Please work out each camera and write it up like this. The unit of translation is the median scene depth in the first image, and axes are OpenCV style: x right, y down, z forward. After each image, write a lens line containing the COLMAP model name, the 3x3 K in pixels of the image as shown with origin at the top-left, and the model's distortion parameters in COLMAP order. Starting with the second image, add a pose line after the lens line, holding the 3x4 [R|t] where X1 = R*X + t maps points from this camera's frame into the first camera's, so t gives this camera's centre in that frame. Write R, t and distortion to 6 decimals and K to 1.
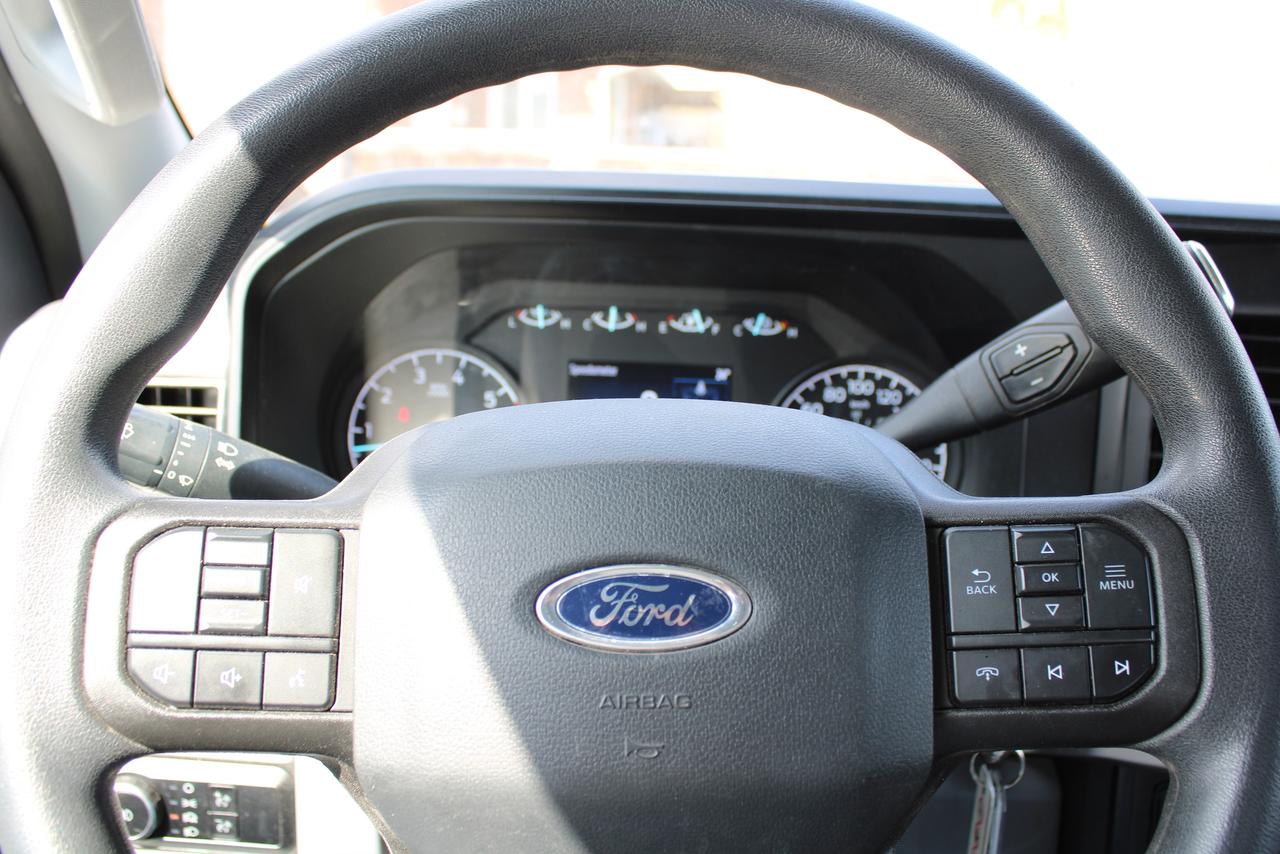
lens RADIAL K [[1218.9, 0, 640.0], [0, 1218.9, 427.0], [0, 0, 1]] dist [-0.048537, 0.014386]
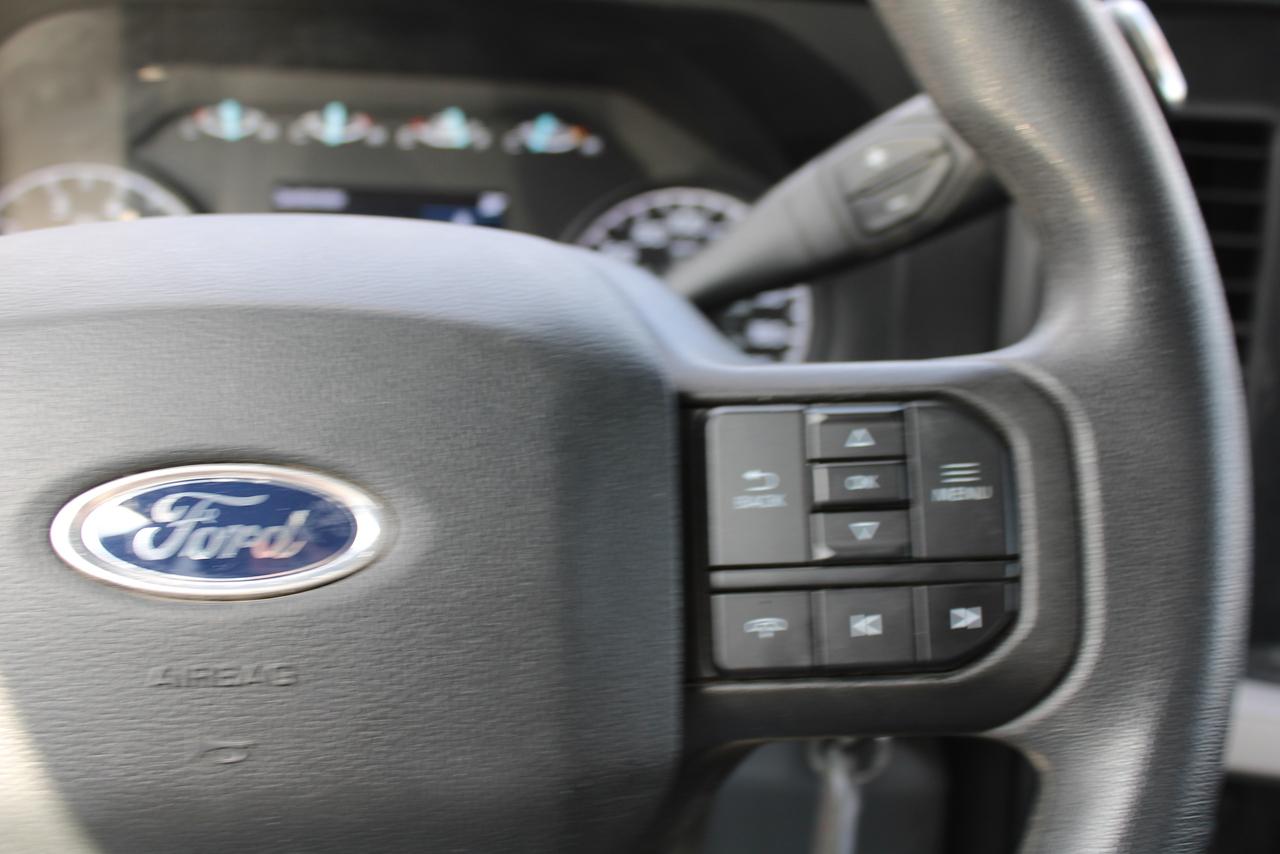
lens RADIAL K [[1476.3, 0, 640.0], [0, 1476.3, 427.0], [0, 0, 1]] dist [-0.029397, 0.010754]
pose [[0.998048, -0.002916, 0.062387, 0.126711], [-0.002014, 0.996886, 0.078826, 0.023599], [-0.062422, -0.078798, 0.994934, 0.160579]]
